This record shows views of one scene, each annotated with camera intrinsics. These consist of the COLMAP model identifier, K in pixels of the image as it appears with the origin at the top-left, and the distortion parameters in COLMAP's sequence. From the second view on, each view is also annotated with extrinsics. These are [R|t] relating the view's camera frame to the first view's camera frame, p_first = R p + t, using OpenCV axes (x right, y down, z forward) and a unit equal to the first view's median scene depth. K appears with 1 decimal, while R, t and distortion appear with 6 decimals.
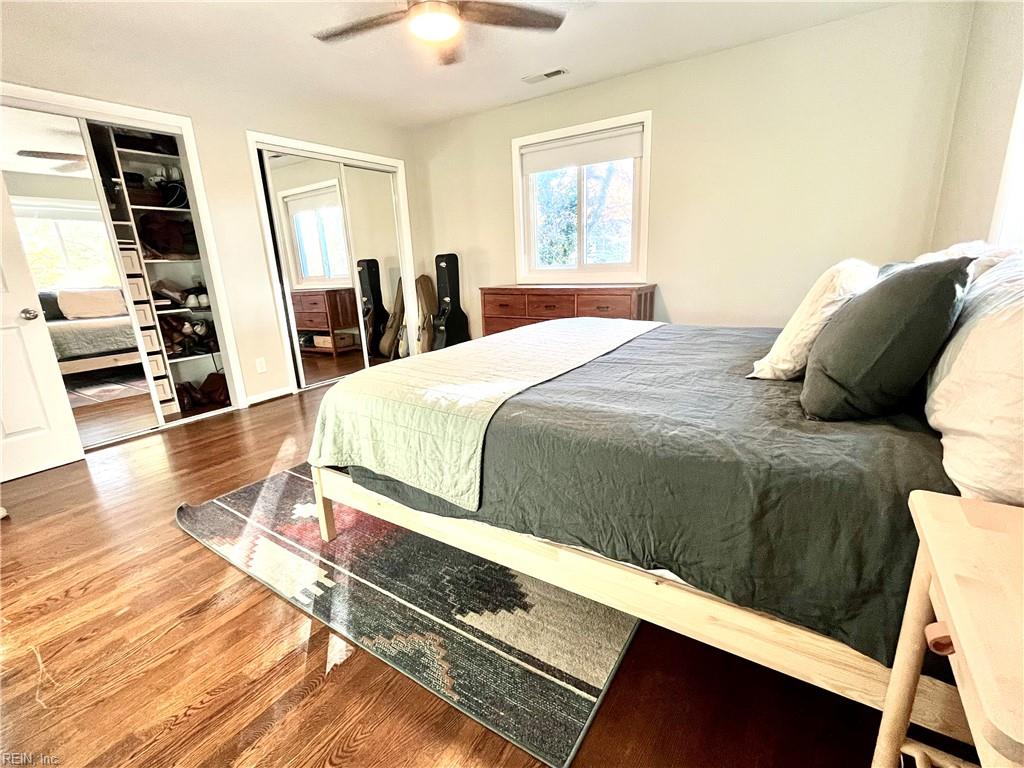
lens RADIAL K [[464.8, 0, 506.8], [0, 464.8, 383.0], [0, 0, 1]] dist [-0.000953, -0.001229]
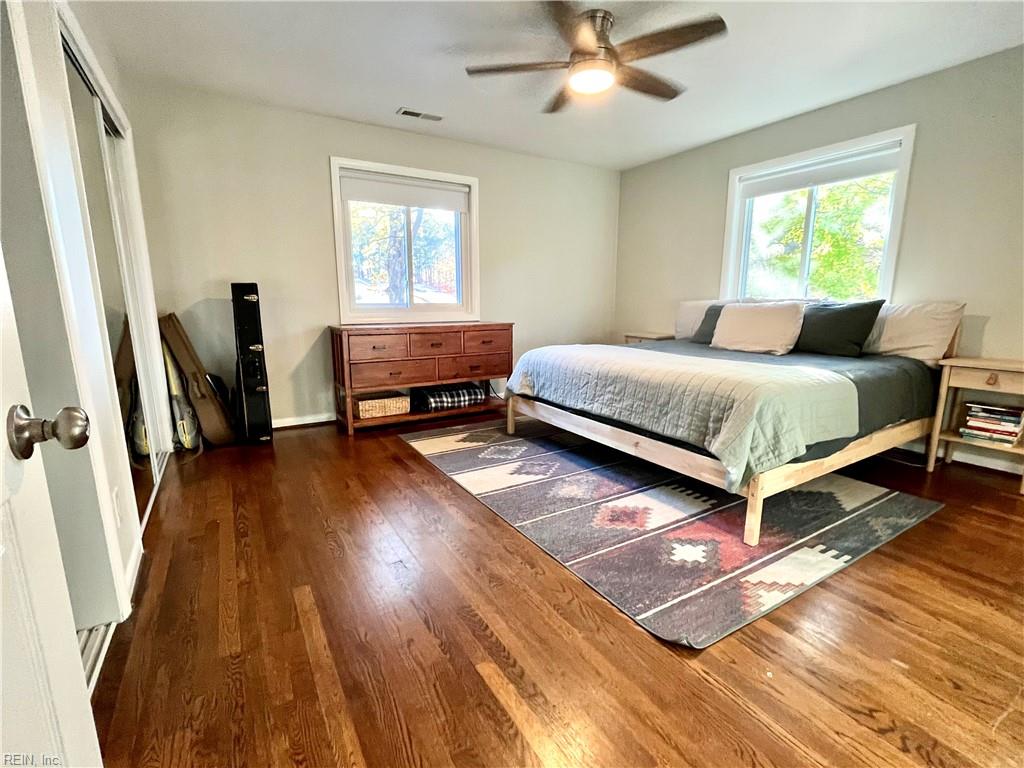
lens RADIAL K [[464.8, 0, 507.2], [0, 464.8, 385.3], [0, 0, 1]] dist [-0.000953, -0.001229]
pose [[0.423325, -0.125908, 0.897186, -1.512784], [0.217170, 0.975526, 0.034433, -0.172428], [-0.879564, 0.180266, 0.440308, 0.952690]]
